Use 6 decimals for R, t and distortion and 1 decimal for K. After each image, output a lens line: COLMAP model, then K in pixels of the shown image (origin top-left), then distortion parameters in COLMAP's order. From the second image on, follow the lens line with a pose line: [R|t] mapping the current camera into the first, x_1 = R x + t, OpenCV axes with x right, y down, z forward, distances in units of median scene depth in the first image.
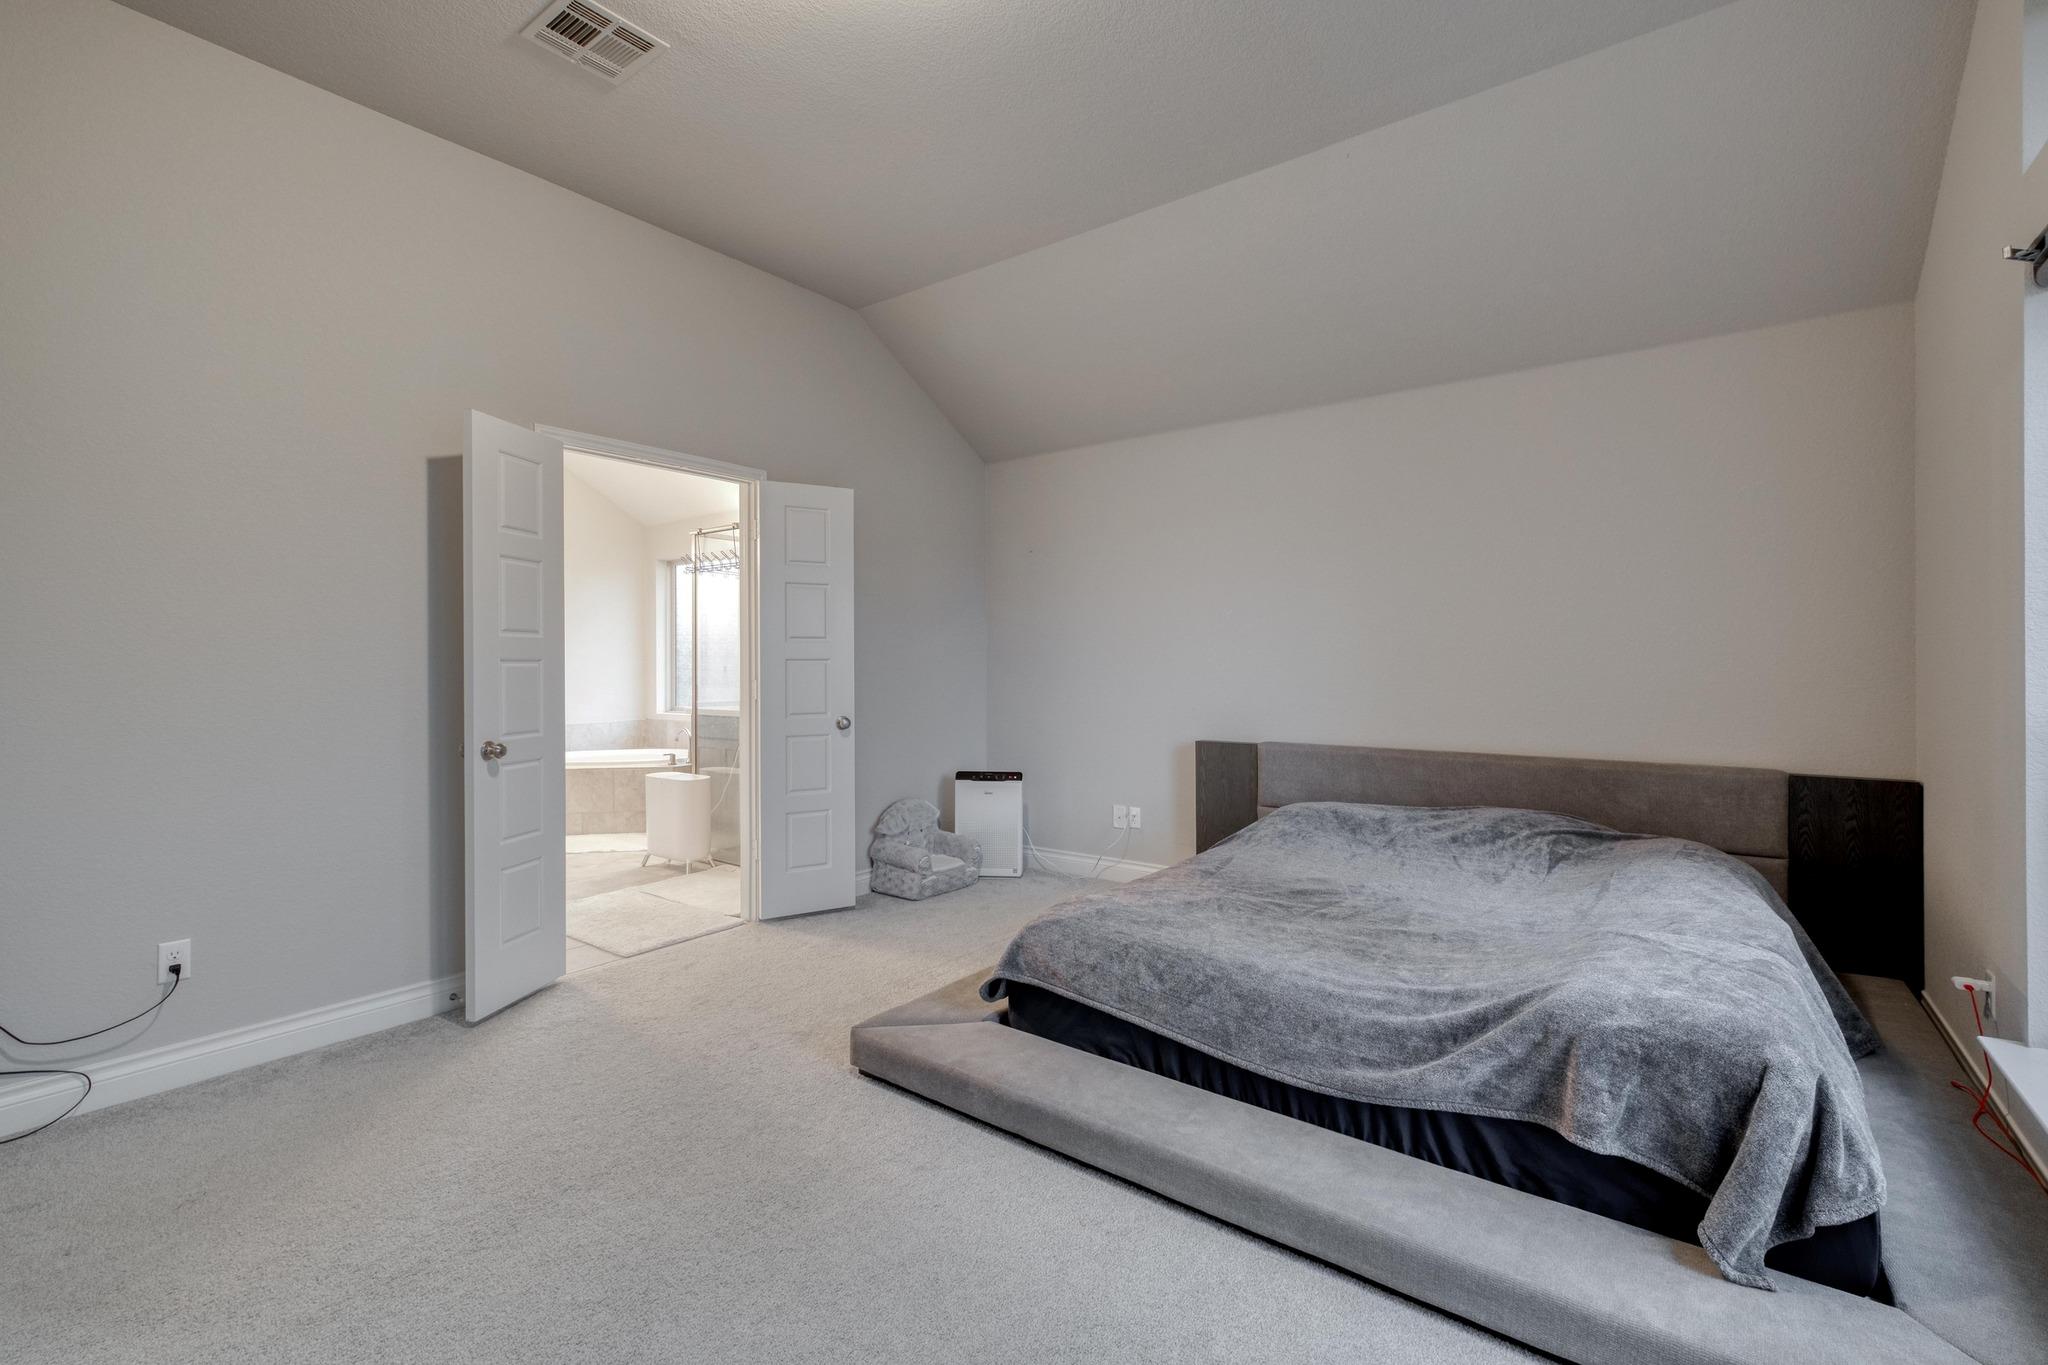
lens RADIAL K [[885.7, 0, 1023.0], [0, 885.7, 674.3], [0, 0, 1]] dist [0.005787, -0.004139]
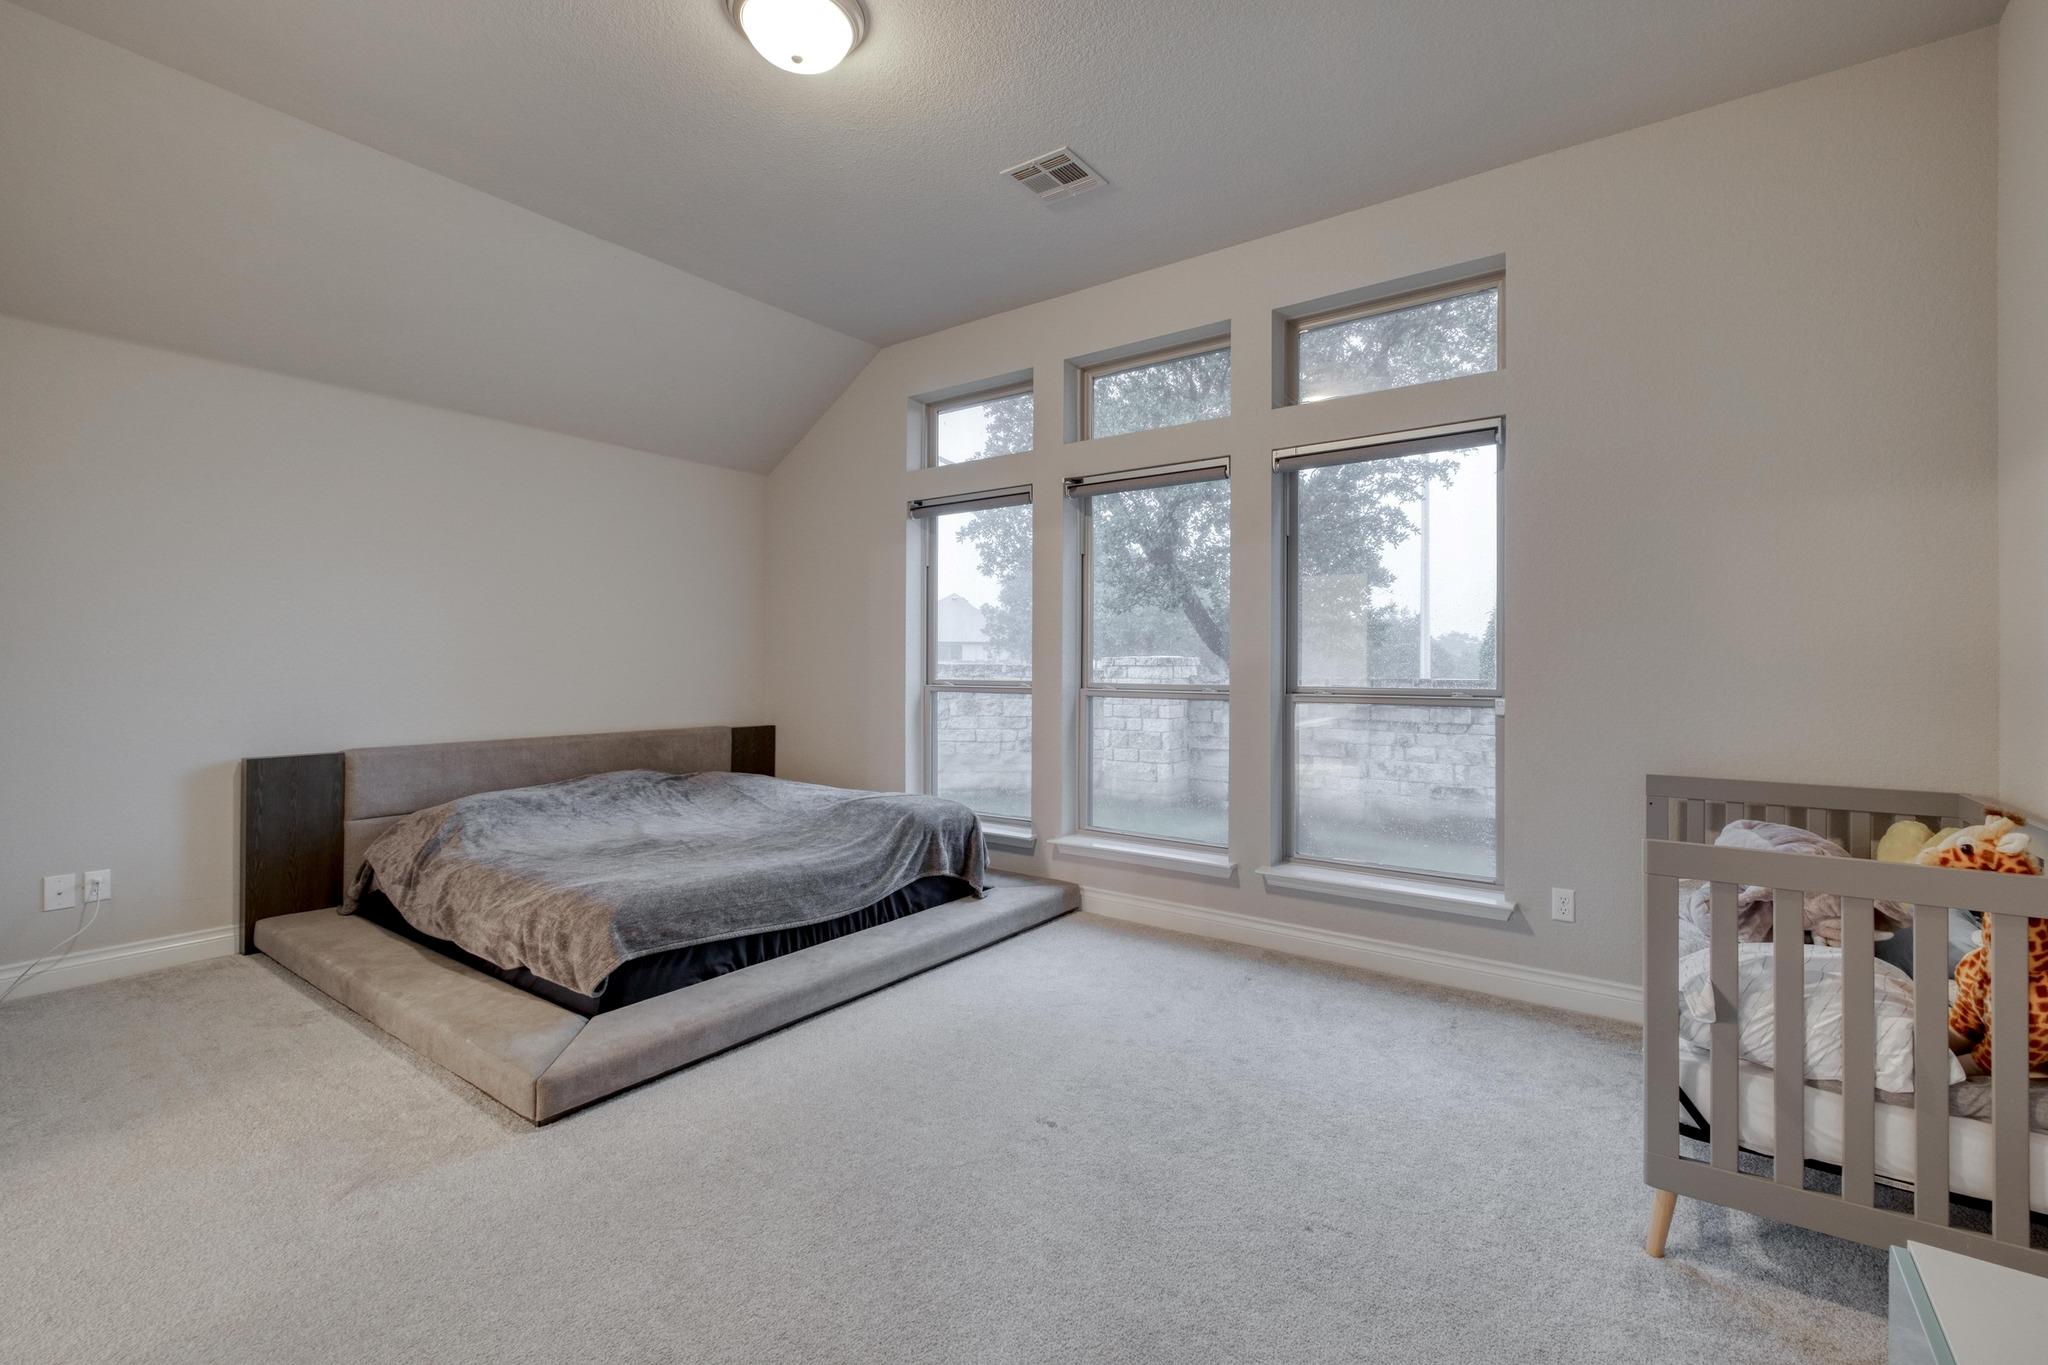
lens RADIAL K [[885.7, 0, 1015.6], [0, 885.7, 670.1], [0, 0, 1]] dist [0.005787, -0.004139]
pose [[-0.000351, -0.007010, 0.999975, -1.181825], [0.010621, 0.999919, 0.007013, -0.009811], [-0.999944, 0.010623, -0.000277, 0.574015]]
